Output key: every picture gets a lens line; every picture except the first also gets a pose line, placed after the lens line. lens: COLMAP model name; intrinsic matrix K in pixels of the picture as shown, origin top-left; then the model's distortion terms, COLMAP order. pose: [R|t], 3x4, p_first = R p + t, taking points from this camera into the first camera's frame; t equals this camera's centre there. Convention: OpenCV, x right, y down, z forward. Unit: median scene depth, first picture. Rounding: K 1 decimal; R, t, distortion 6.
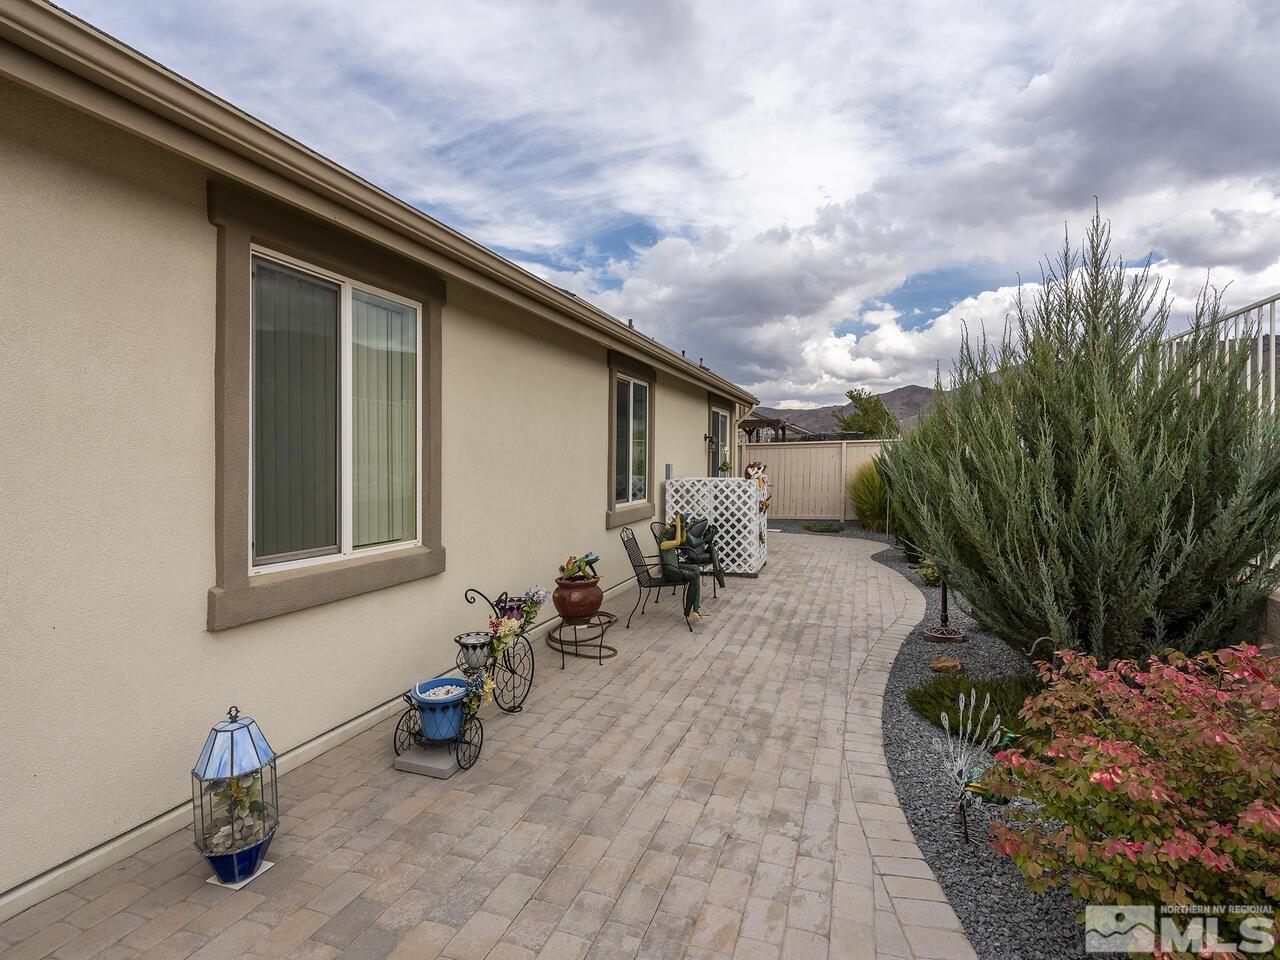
lens RADIAL K [[632.6, 0, 640.0], [0, 632.6, 480.0], [0, 0, 1]] dist [-0.000665, -0.000398]
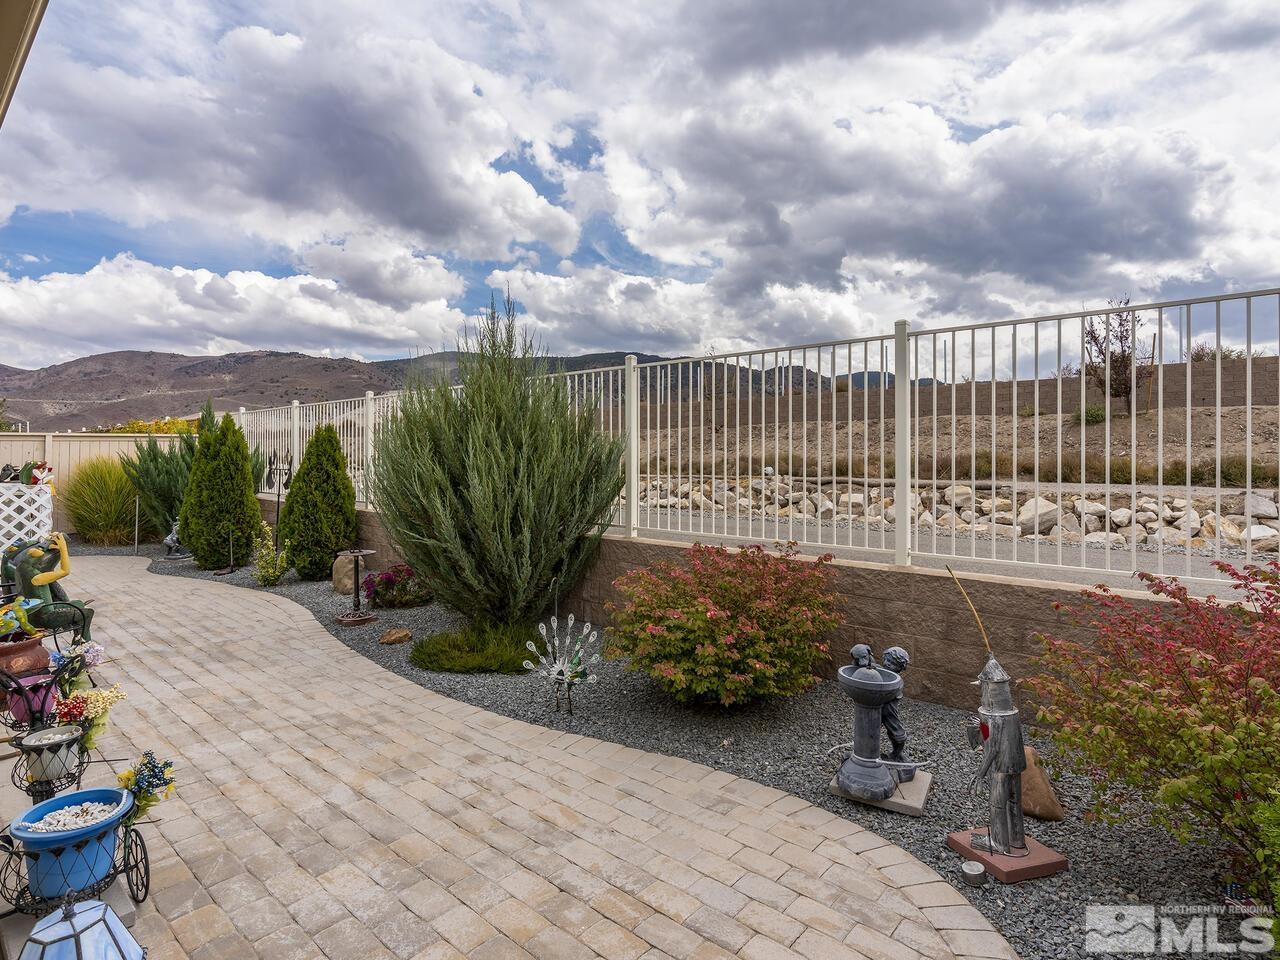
lens RADIAL K [[632.6, 0, 640.0], [0, 632.6, 480.0], [0, 0, 1]] dist [-0.000665, -0.000398]
pose [[0.389908, -0.019667, 0.920644, -0.508565], [0.020146, 0.999715, 0.012824, -0.003688], [-0.920633, 0.013547, 0.390193, 0.156872]]
